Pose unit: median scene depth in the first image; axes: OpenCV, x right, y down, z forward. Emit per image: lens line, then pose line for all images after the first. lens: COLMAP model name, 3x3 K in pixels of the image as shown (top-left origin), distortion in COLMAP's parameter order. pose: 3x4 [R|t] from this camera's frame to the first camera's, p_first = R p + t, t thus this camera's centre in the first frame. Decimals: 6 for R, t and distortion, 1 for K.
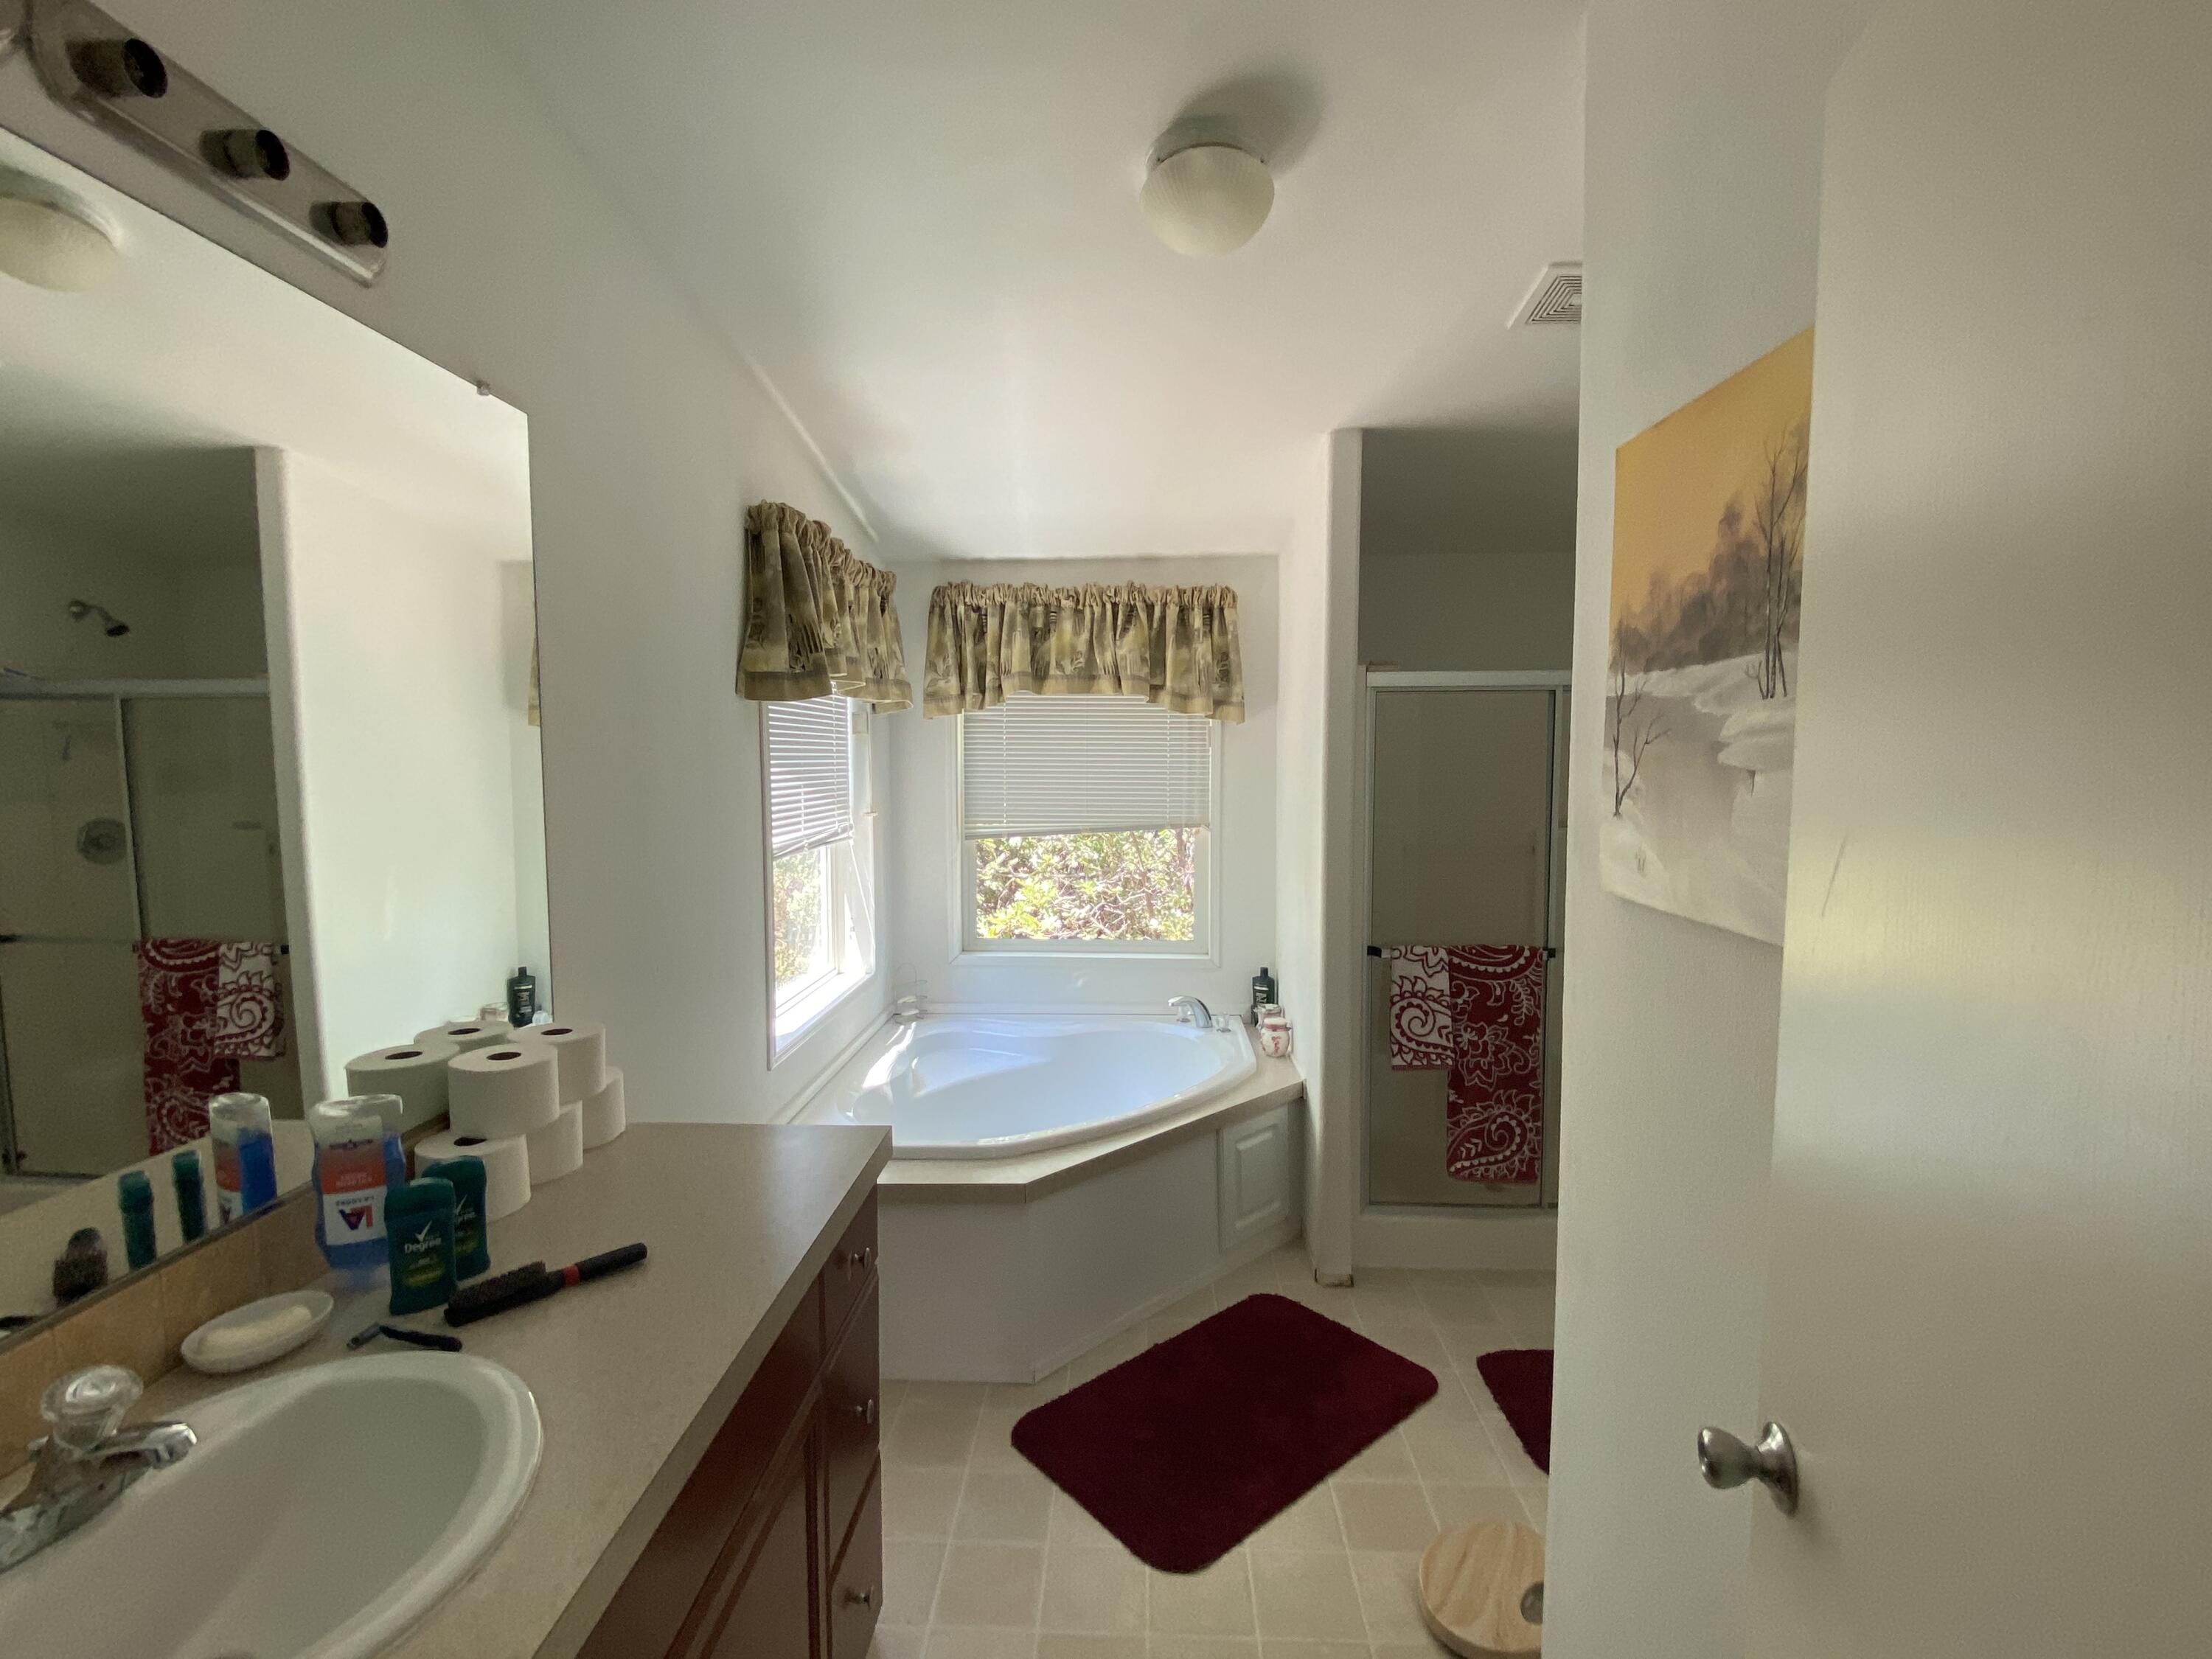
lens RADIAL K [[934.4, 0, 1106.0], [0, 934.4, 829.5], [0, 0, 1]] dist [-0.000408, -0.000057]
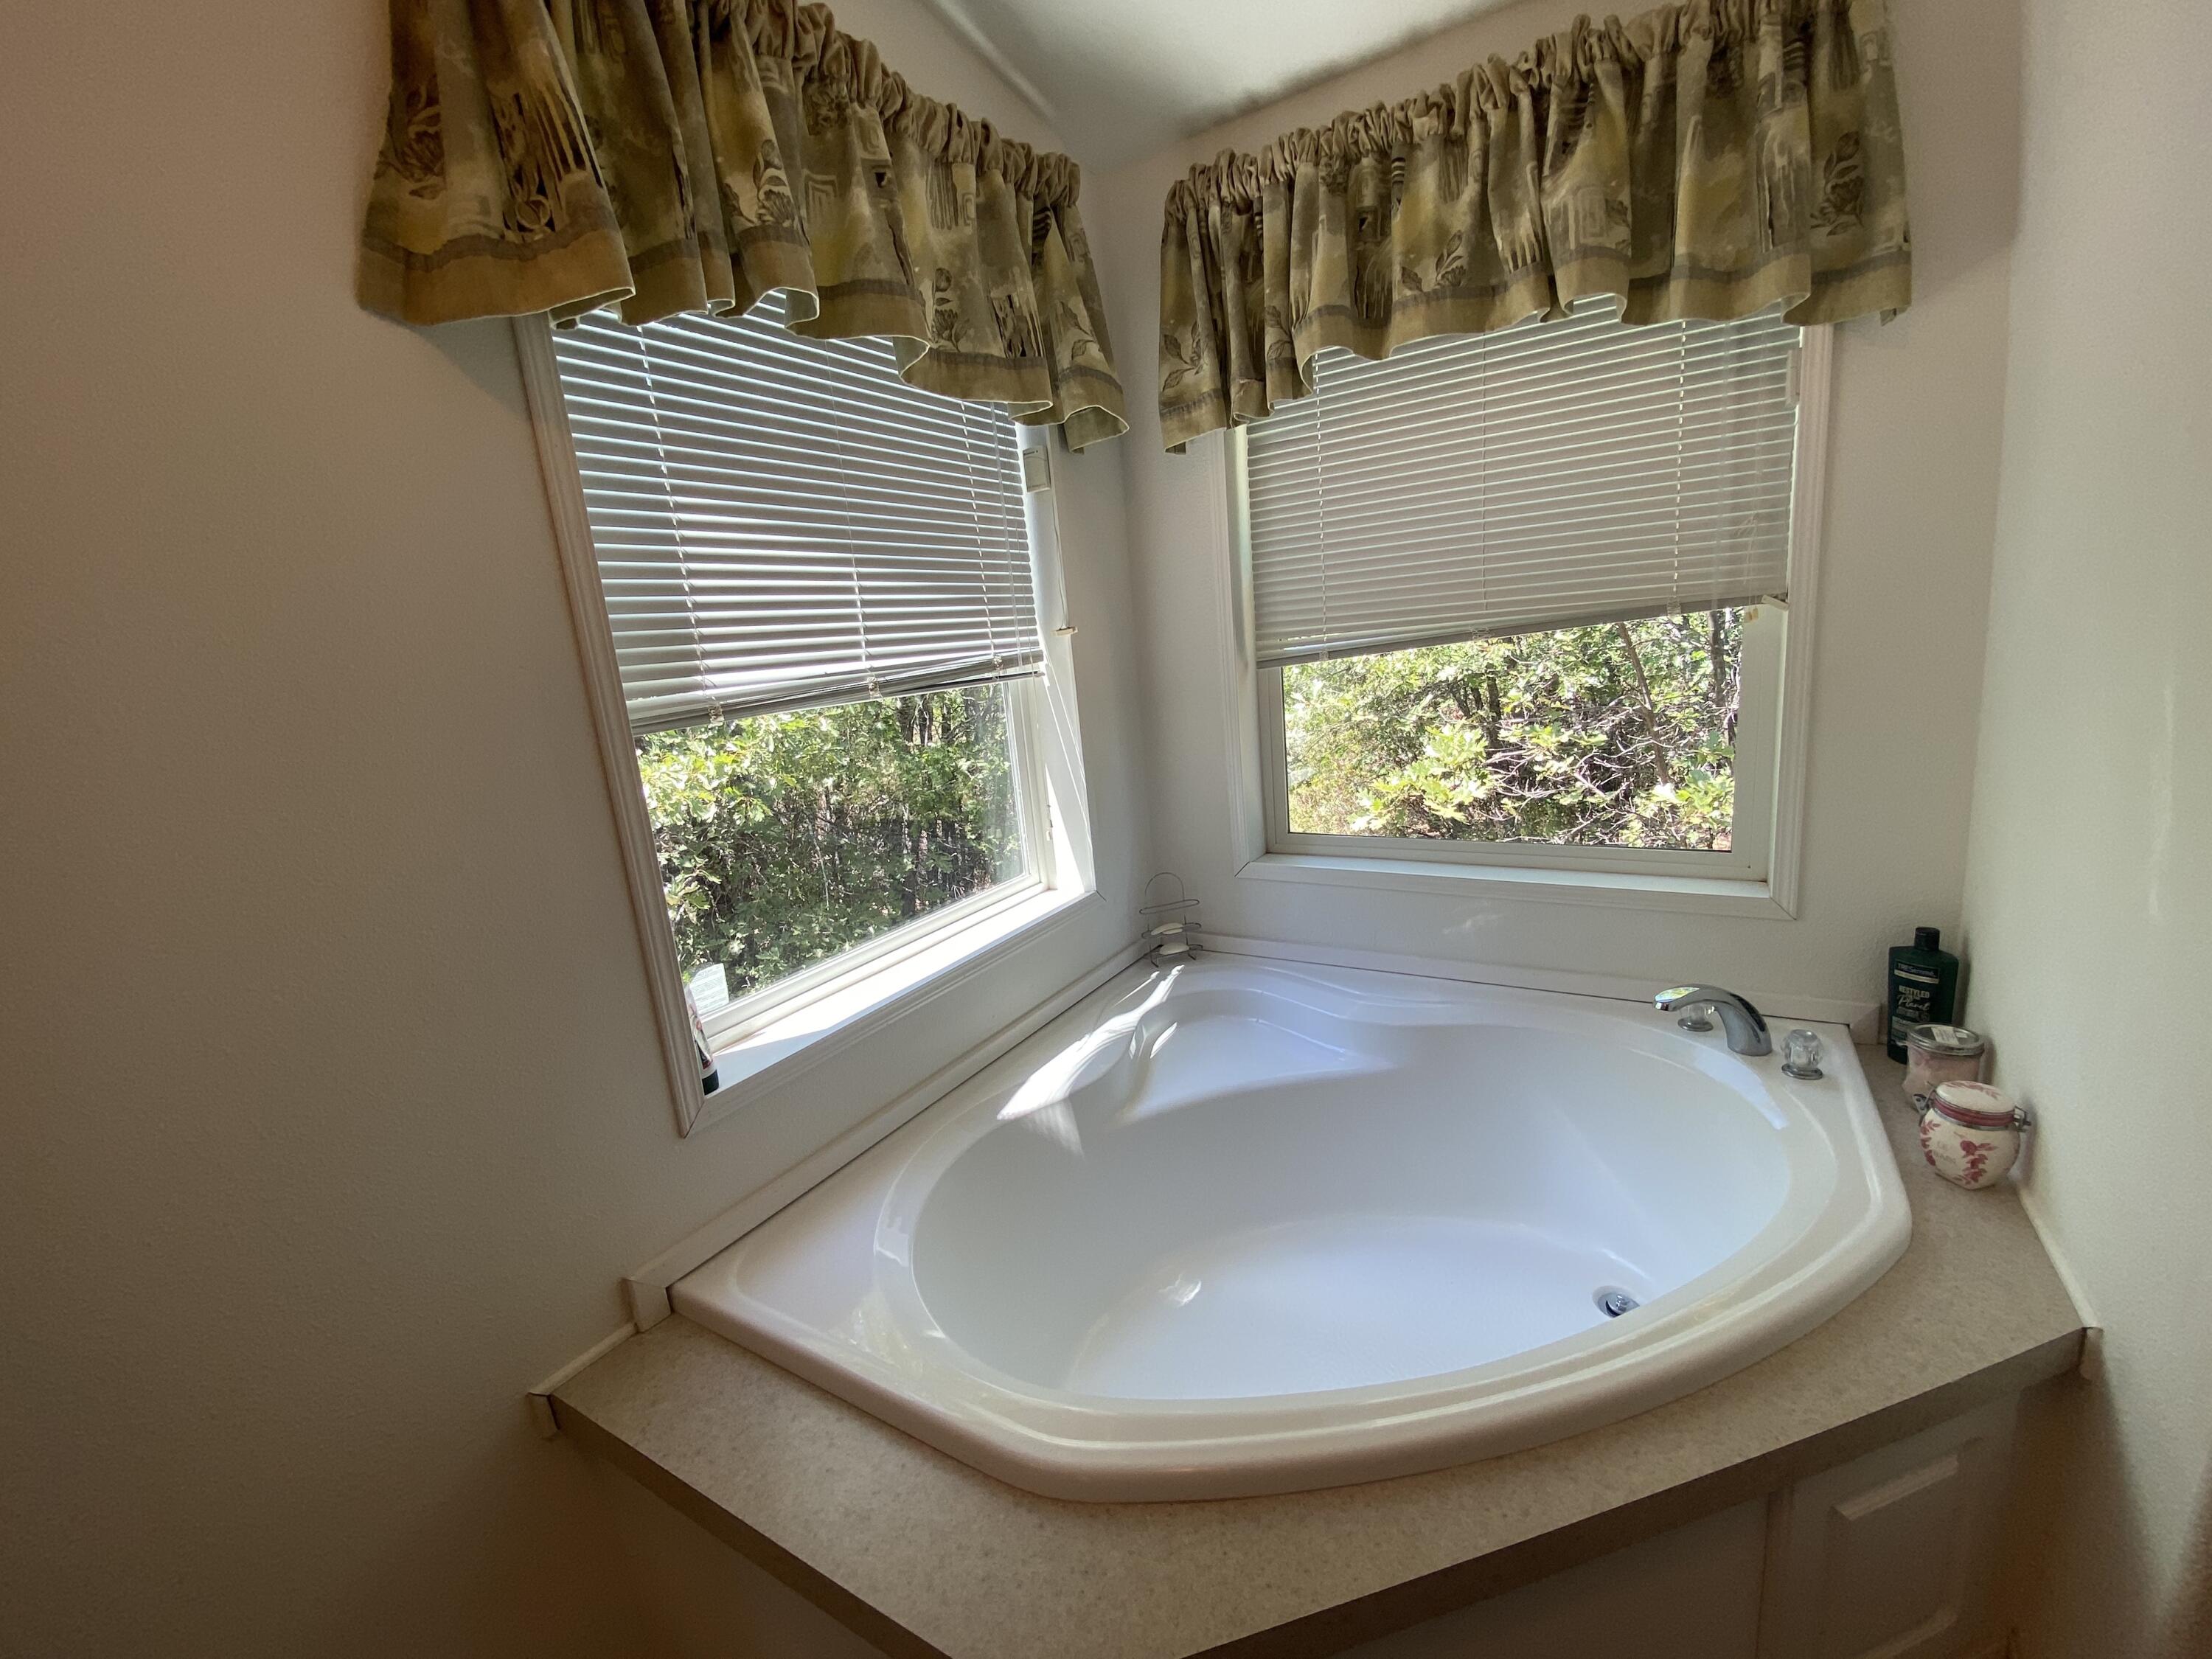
lens RADIAL K [[880.1, 0, 1106.2], [0, 880.1, 824.3], [0, 0, 1]] dist [0.012295, -0.020162]
pose [[0.859948, 0.028149, -0.509605, 0.052750], [0.055751, 0.987322, 0.148615, 0.022711], [0.507327, -0.156212, 0.847477, 0.504004]]
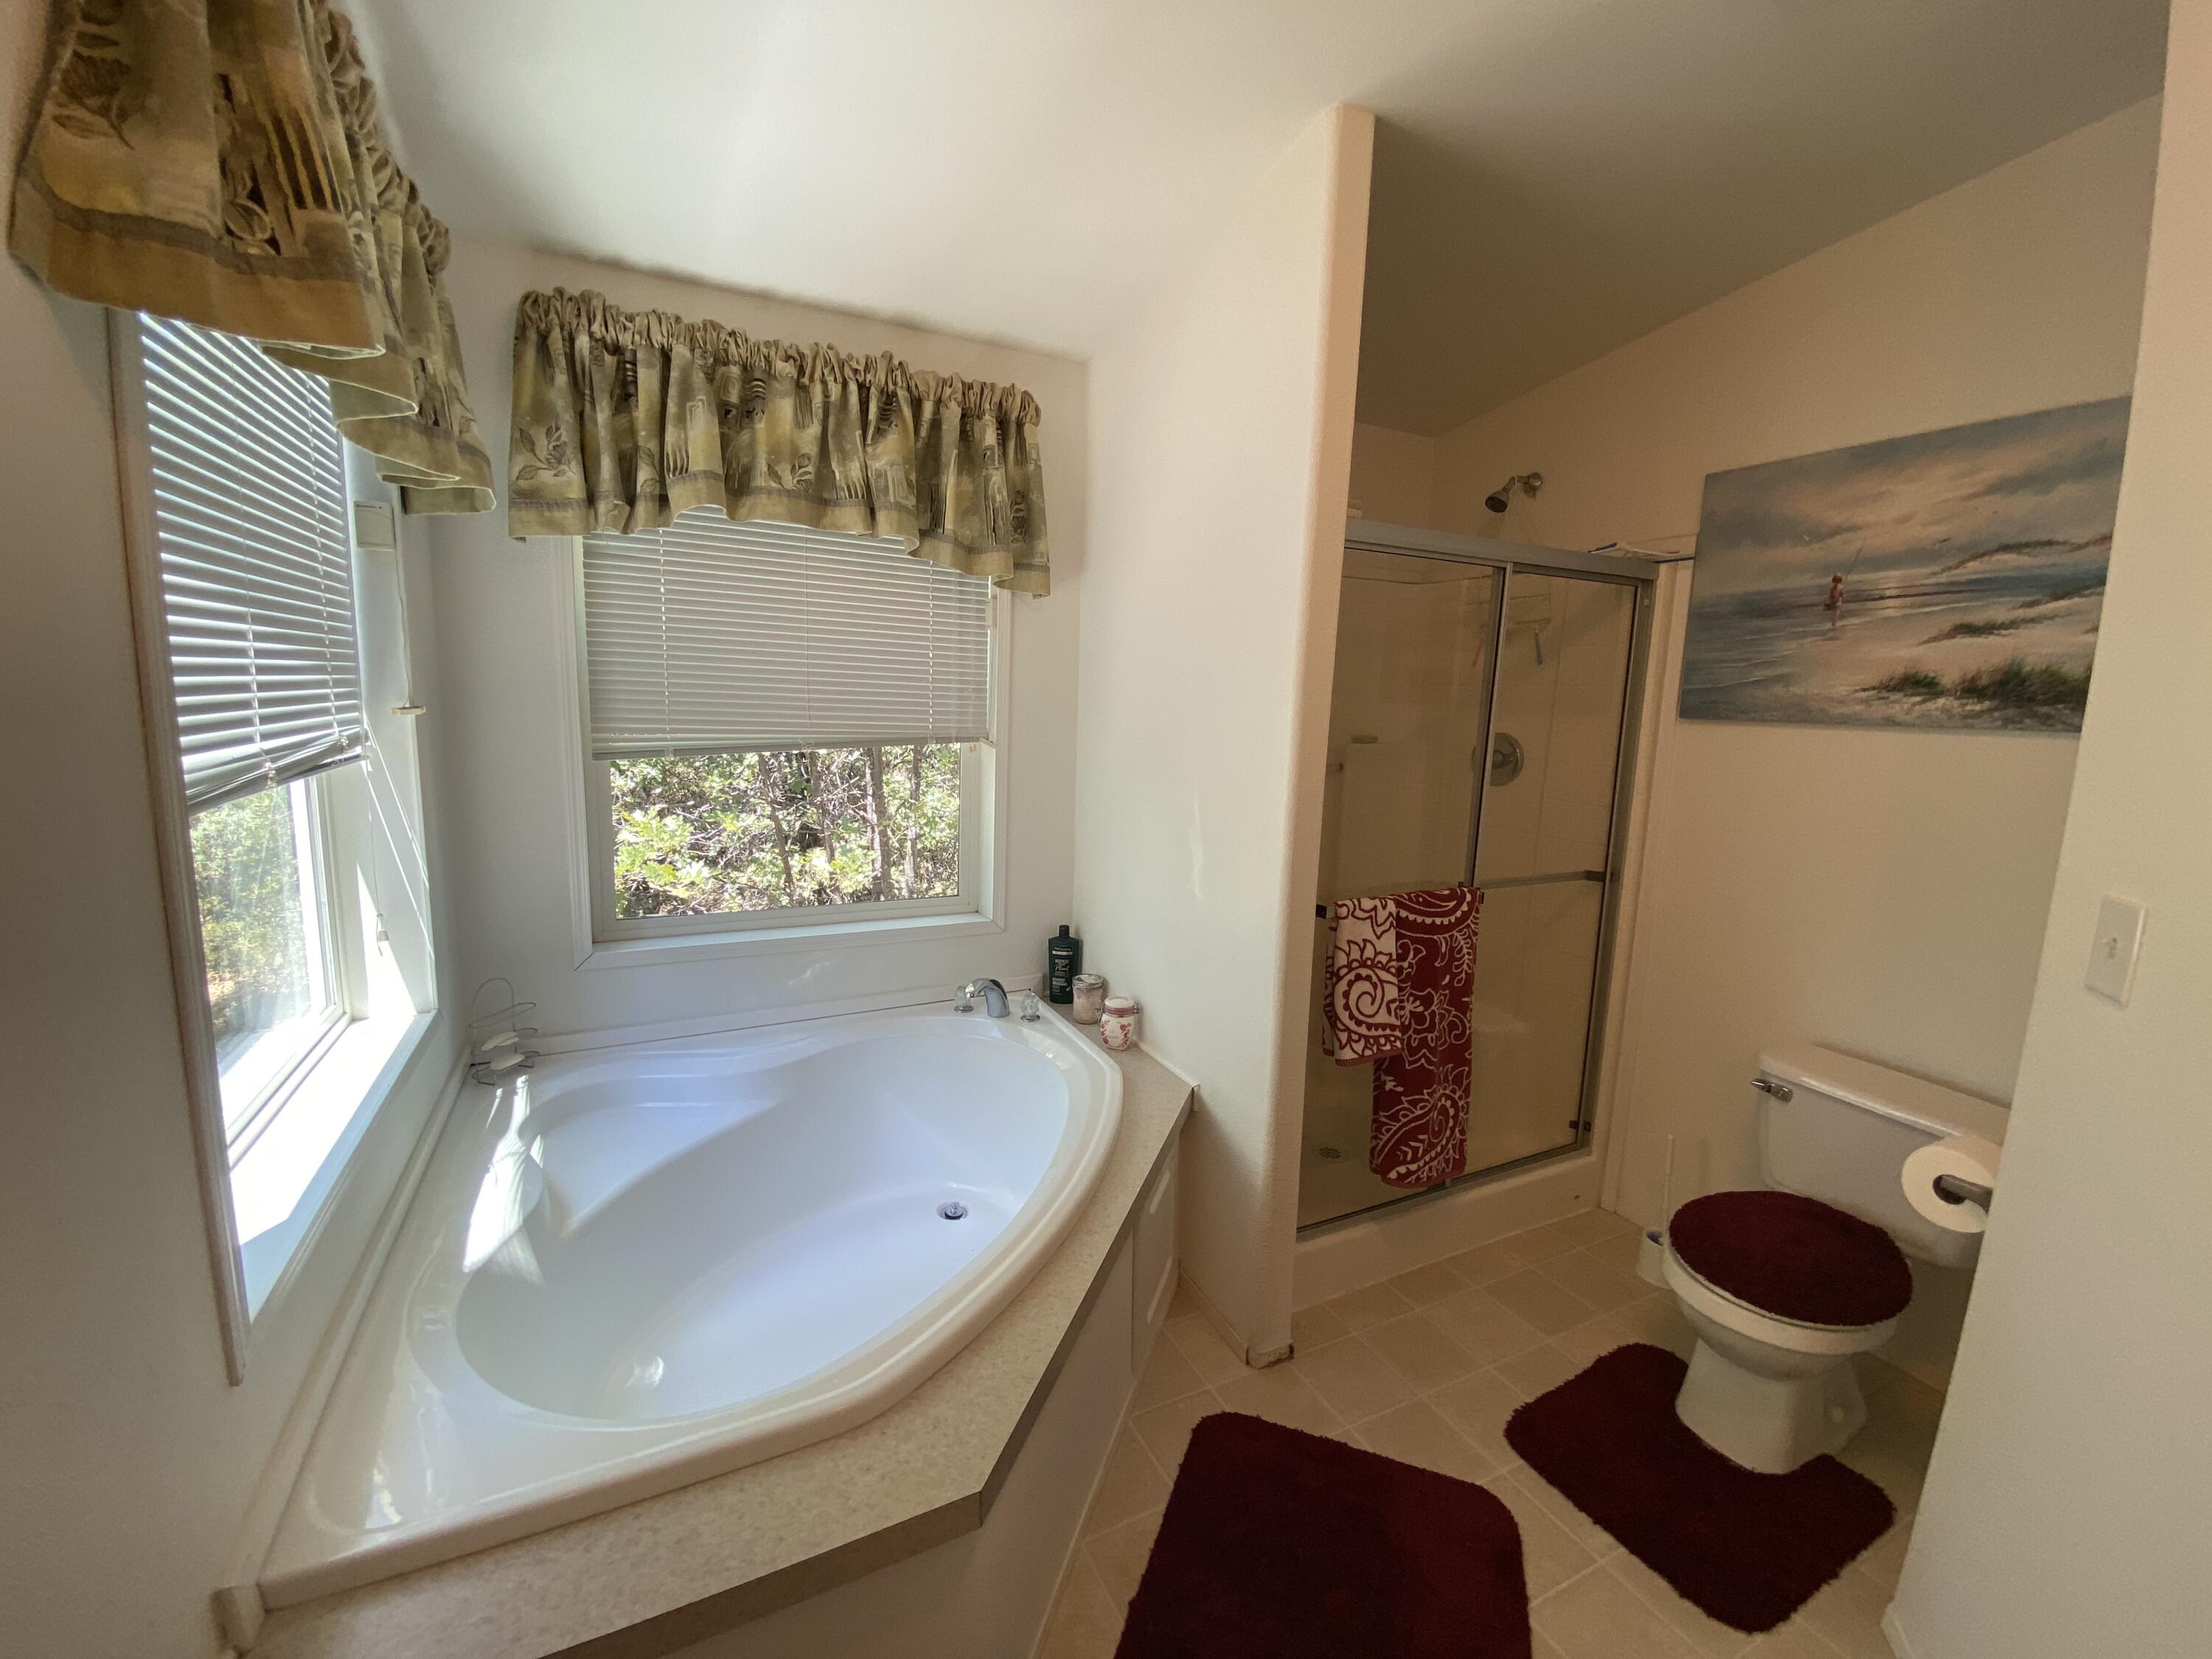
lens RADIAL K [[880.1, 0, 1106.2], [0, 880.1, 824.3], [0, 0, 1]] dist [0.012295, -0.020162]
pose [[0.880373, -0.039551, 0.472629, -0.140502], [-0.001471, 0.996284, 0.086113, 0.003643], [-0.474279, -0.076507, 0.877044, 0.375013]]
